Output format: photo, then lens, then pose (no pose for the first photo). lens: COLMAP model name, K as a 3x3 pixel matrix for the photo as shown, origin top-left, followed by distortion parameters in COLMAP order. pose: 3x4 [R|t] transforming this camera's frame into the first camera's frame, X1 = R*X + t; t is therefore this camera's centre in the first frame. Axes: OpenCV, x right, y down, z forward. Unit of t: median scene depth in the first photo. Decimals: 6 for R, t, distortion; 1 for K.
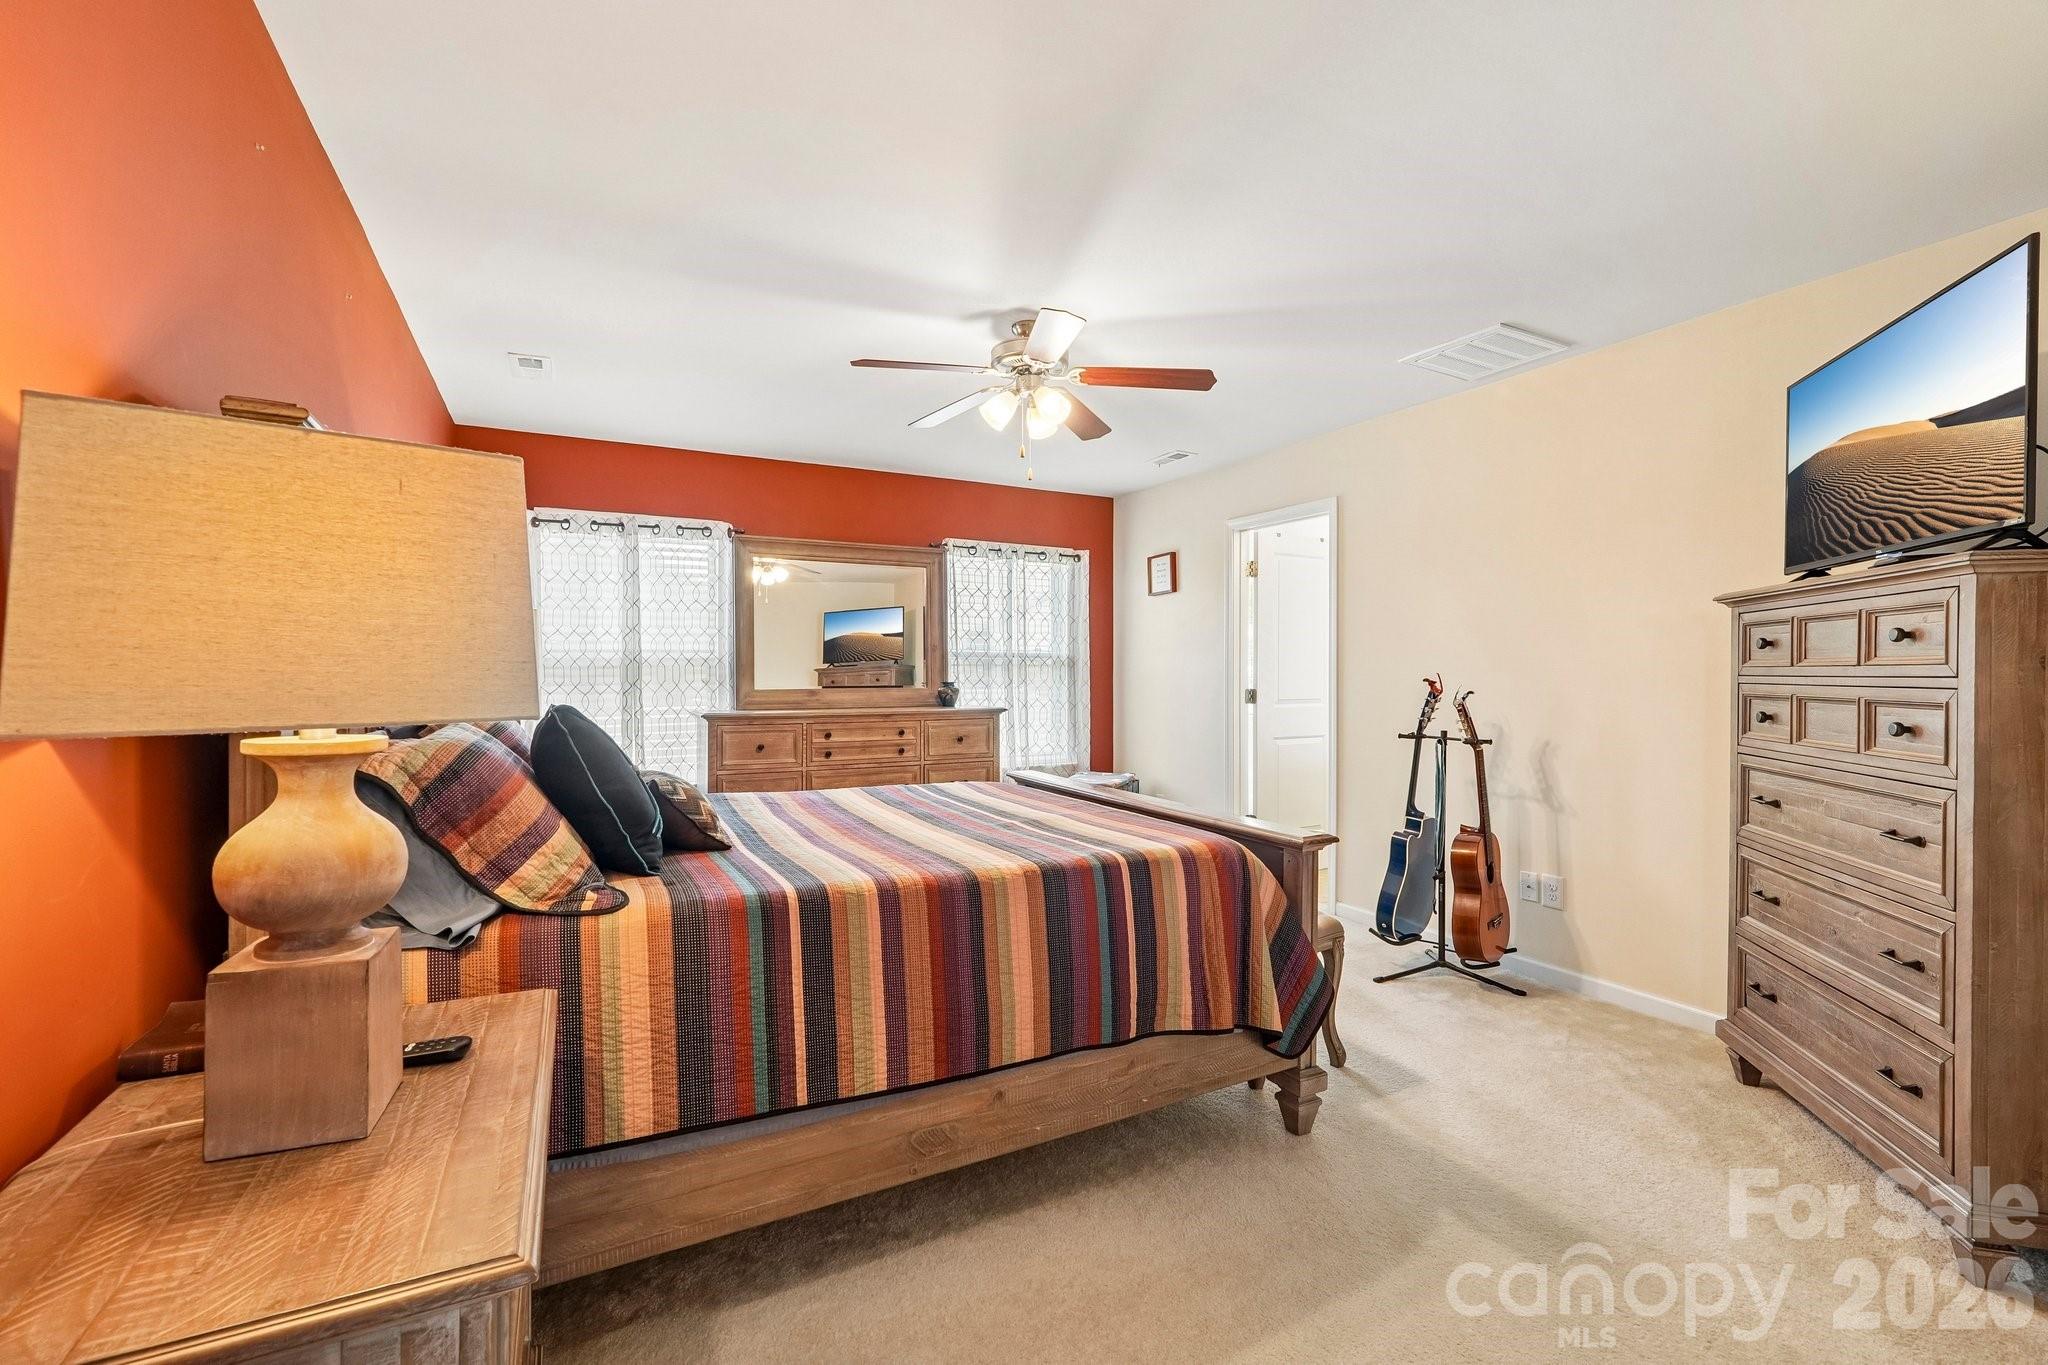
lens RADIAL K [[874.2, 0, 1016.2], [0, 874.2, 674.0], [0, 0, 1]] dist [-0.020968, 0.009122]
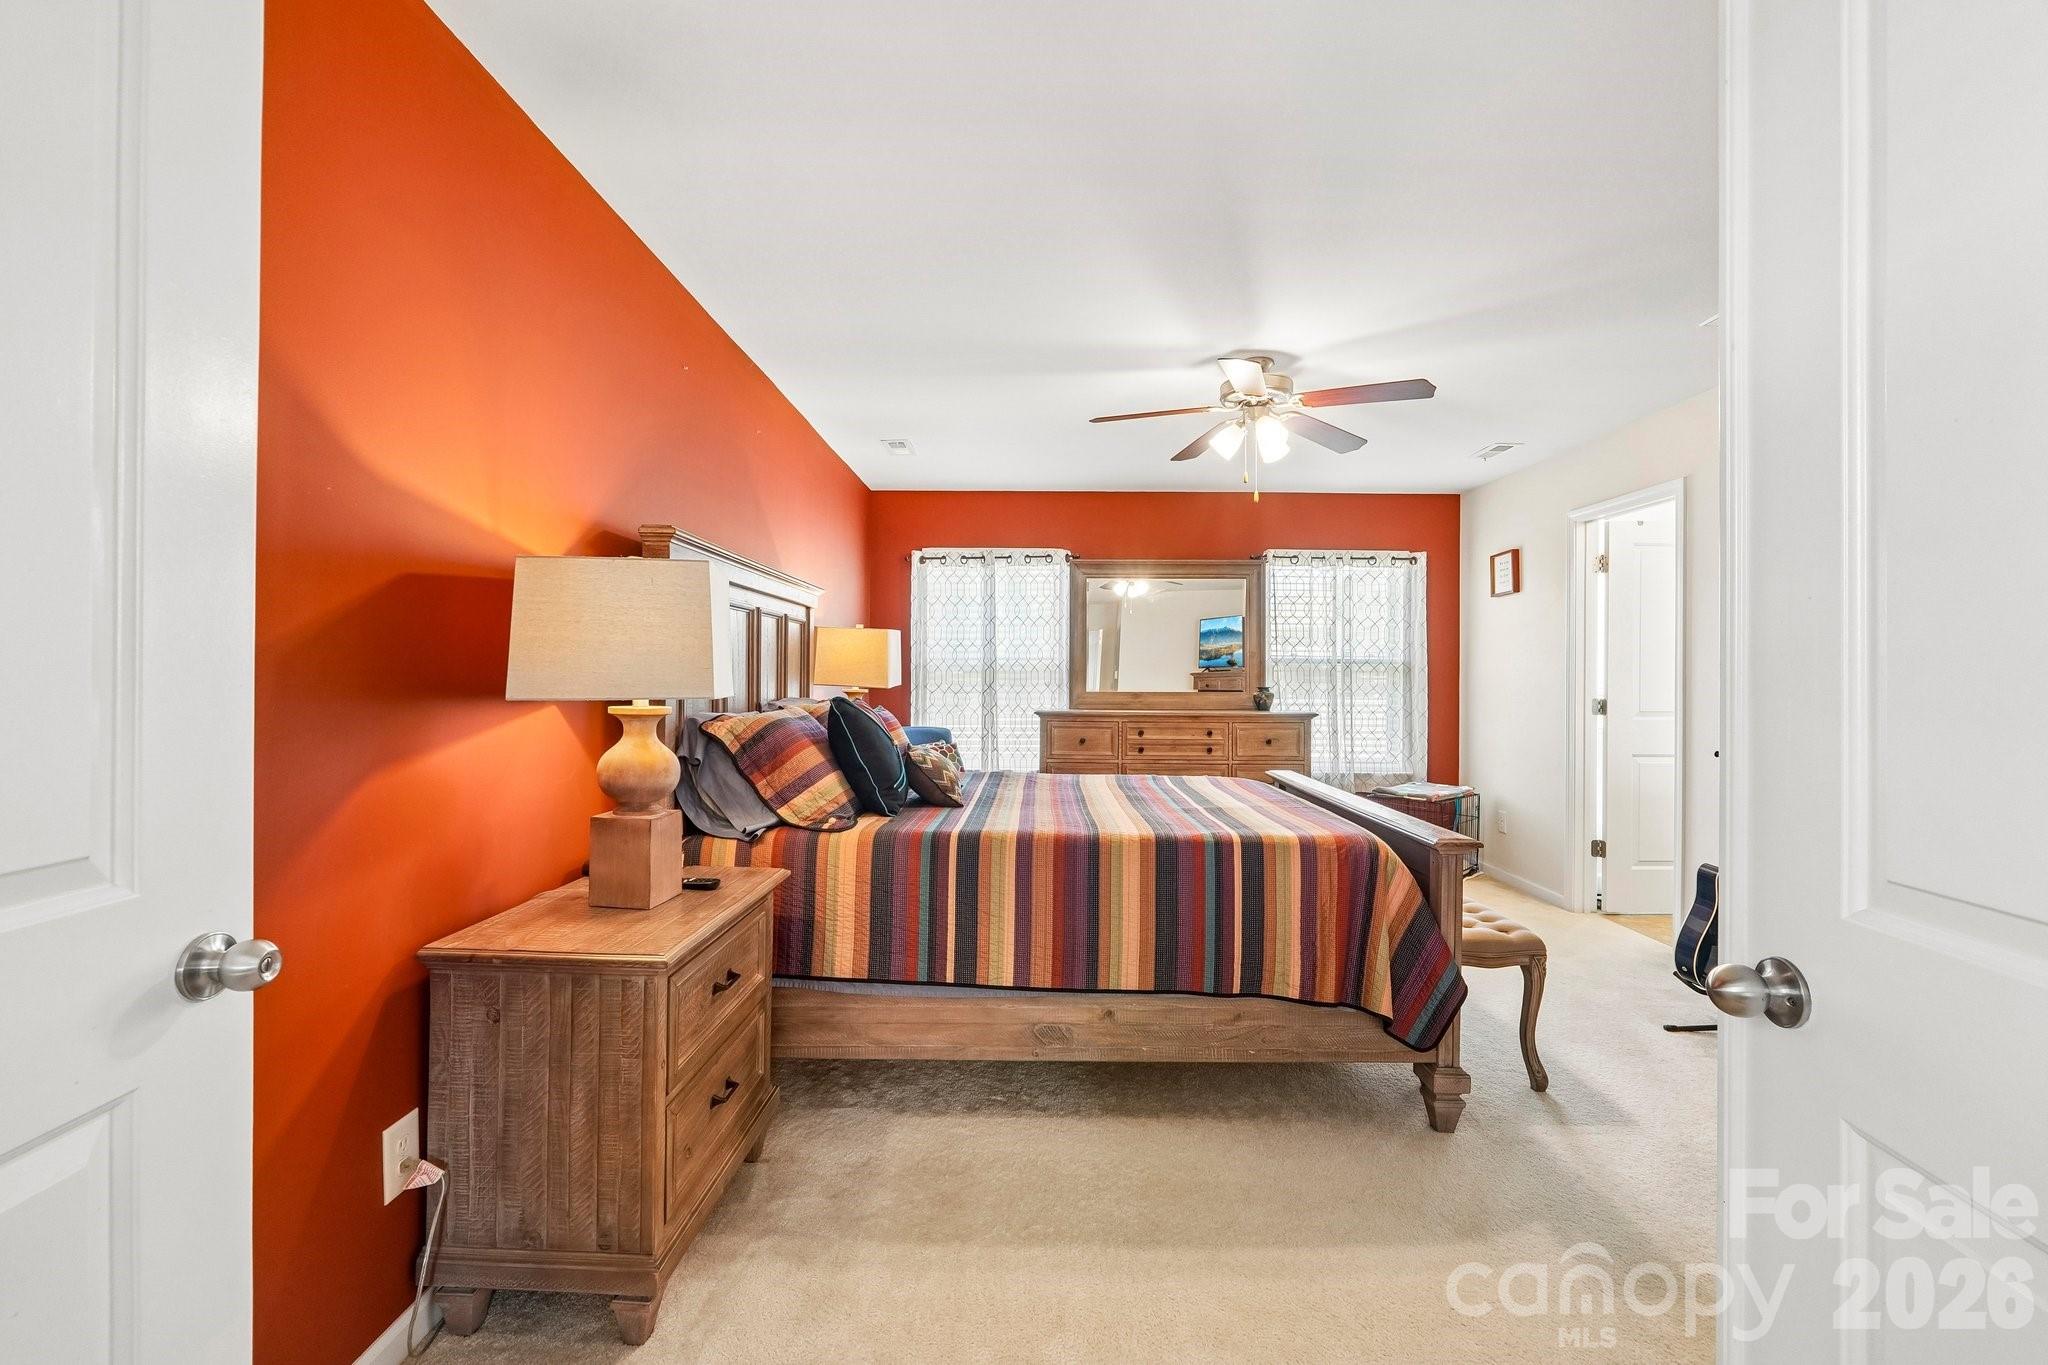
lens RADIAL K [[874.2, 0, 1016.2], [0, 874.2, 674.0], [0, 0, 1]] dist [-0.020968, 0.009122]
pose [[0.876462, 0.003852, -0.481455, 0.284723], [-0.007021, 0.999964, -0.004782, 0.000850], [0.481419, 0.007572, 0.876458, -0.103532]]
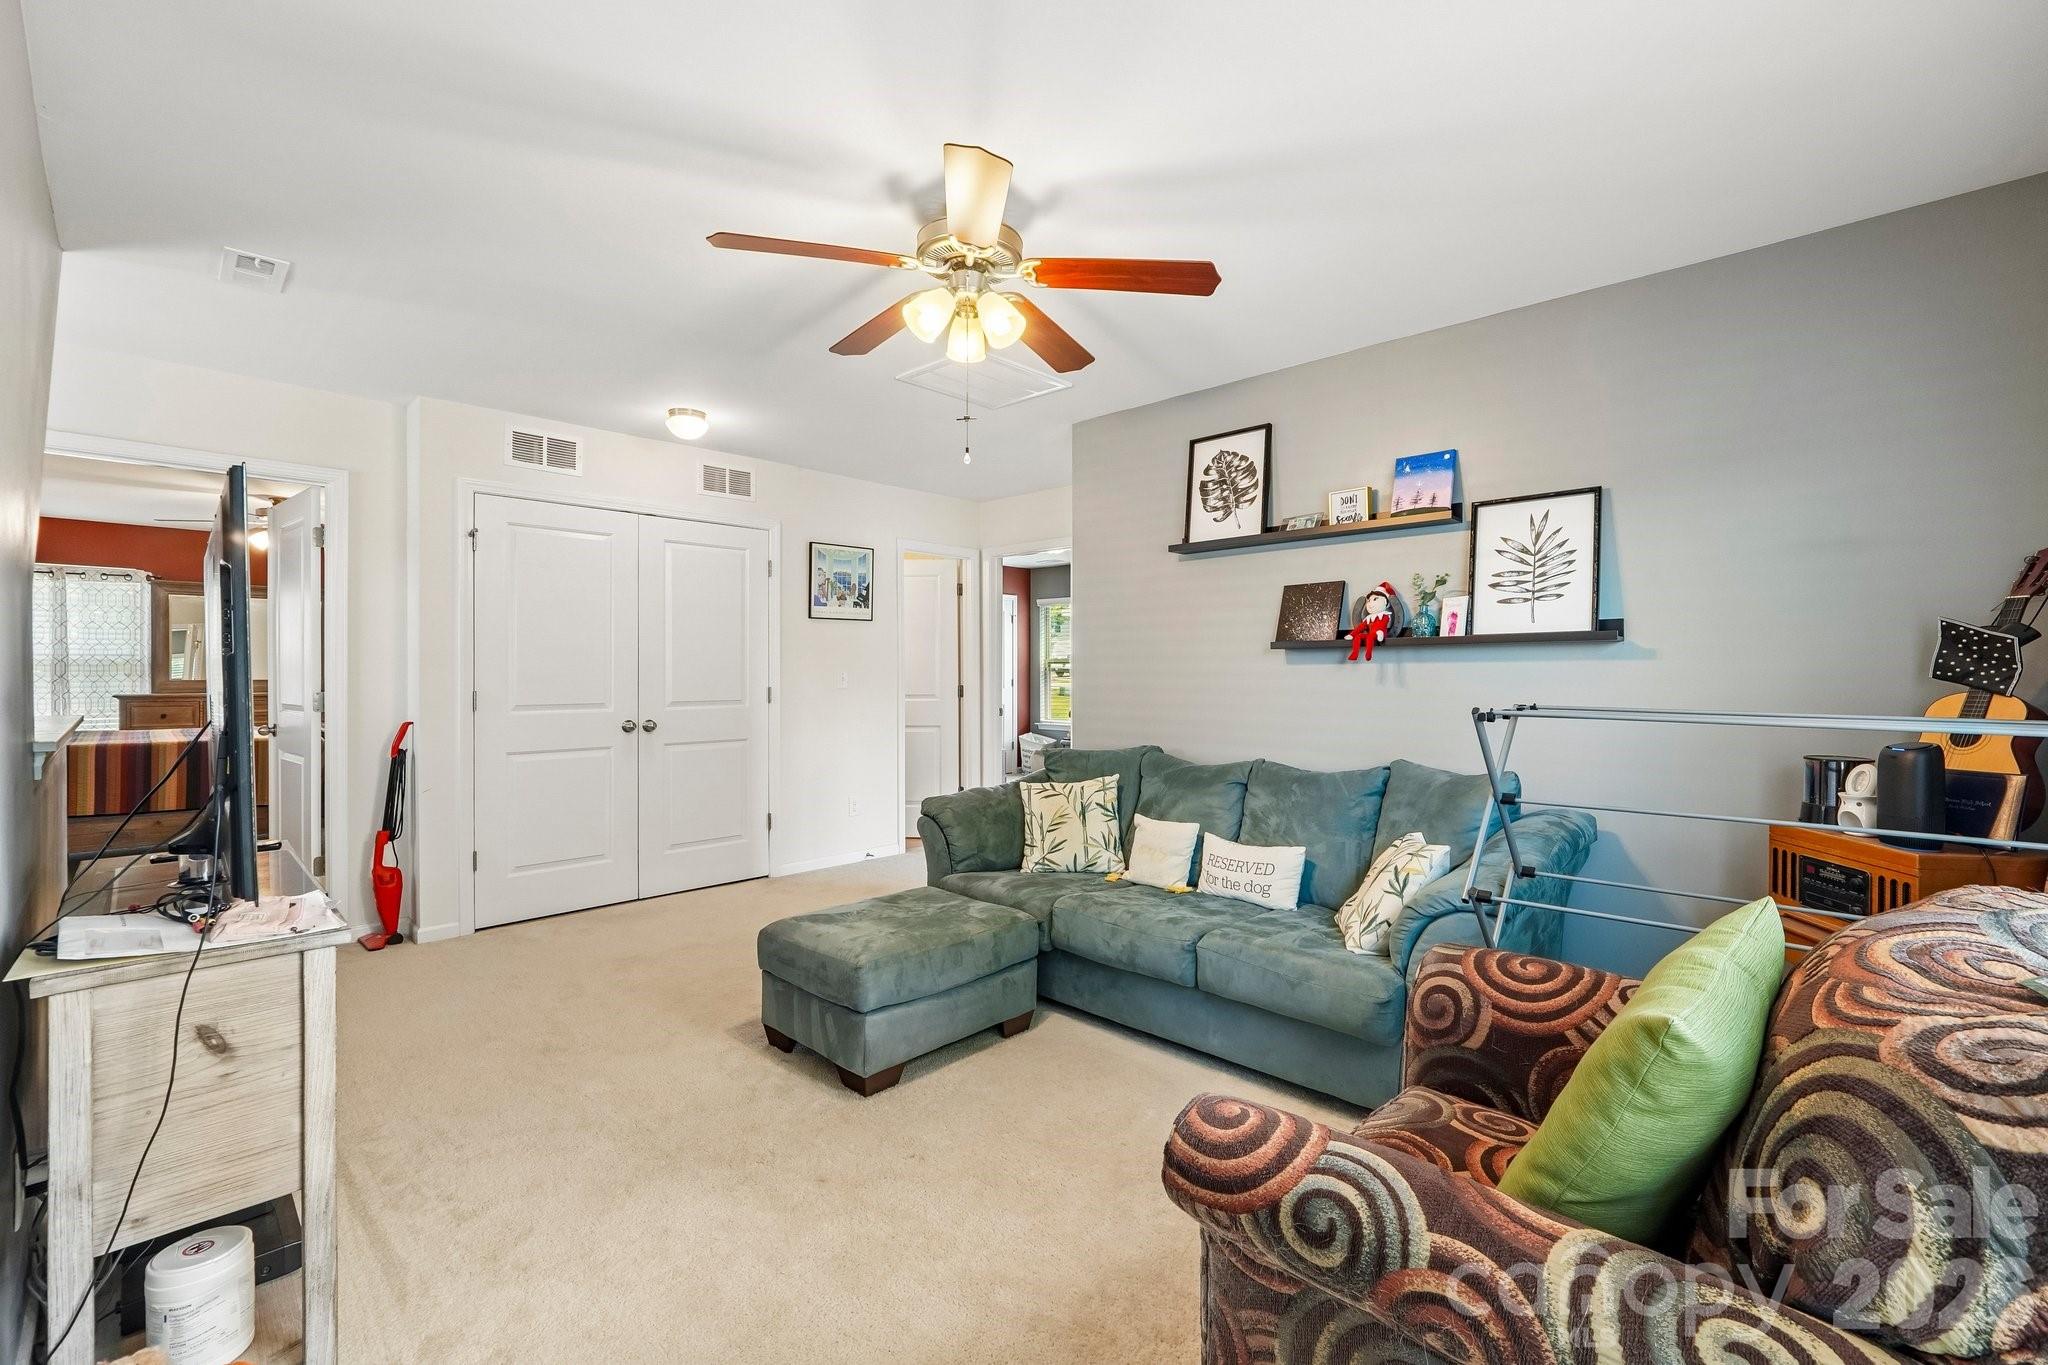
lens RADIAL K [[874.2, 0, 1016.2], [0, 874.2, 674.0], [0, 0, 1]] dist [-0.020968, 0.009122]
pose [[0.949151, 0.000329, 0.314822, 1.022915], [-0.000170, 1.000000, -0.000533, 0.011802], [-0.314823, 0.000453, 0.949150, -1.470882]]
